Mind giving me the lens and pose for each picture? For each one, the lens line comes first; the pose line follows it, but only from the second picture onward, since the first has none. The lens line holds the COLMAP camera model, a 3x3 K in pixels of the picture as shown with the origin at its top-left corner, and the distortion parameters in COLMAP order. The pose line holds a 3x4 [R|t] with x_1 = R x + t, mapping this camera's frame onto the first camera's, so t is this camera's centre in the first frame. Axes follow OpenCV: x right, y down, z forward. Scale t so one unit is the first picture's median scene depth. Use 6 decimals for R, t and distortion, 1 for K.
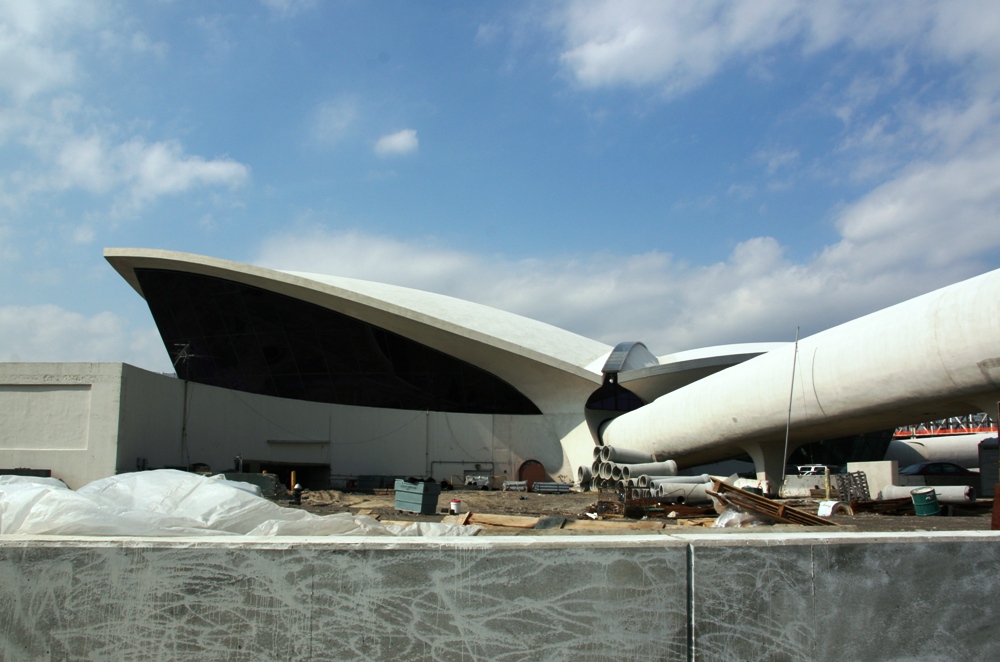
lens RADIAL K [[916.5, 0, 500.0], [0, 916.5, 331.6], [0, 0, 1]] dist [-0.010336, 0.000000]
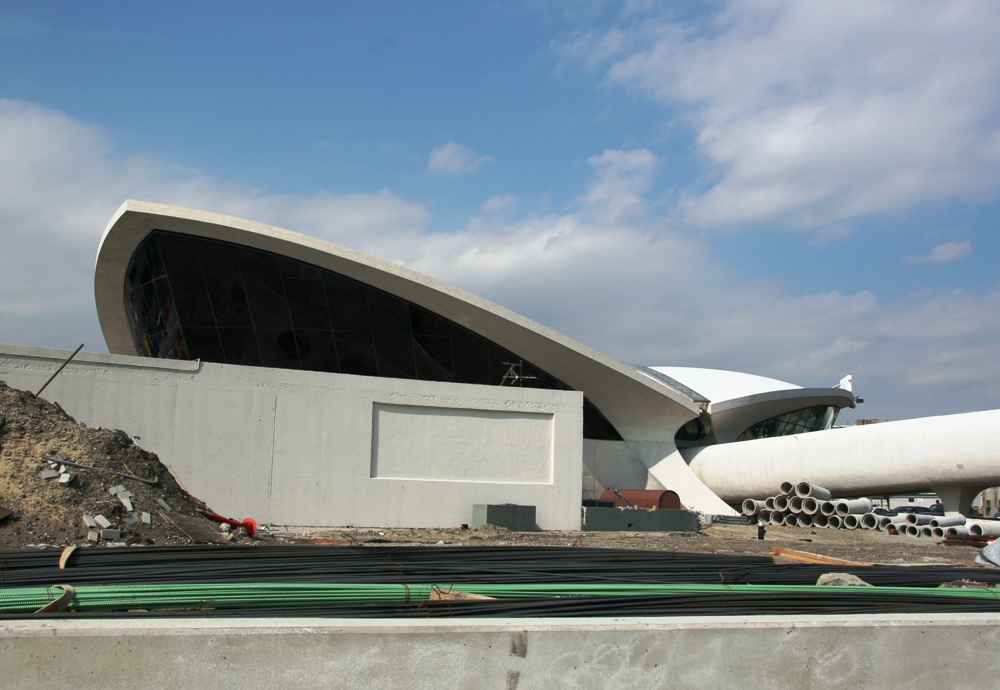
lens RADIAL K [[1150.0, 0, 500.1], [0, 1150.0, 344.7], [0, 0, 1]] dist [0.007345, 0.000000]
pose [[0.882893, 0.077526, 0.463131, -0.928773], [-0.093951, 0.995499, 0.012461, -0.018713], [-0.460080, -0.054513, 0.886202, -0.001960]]
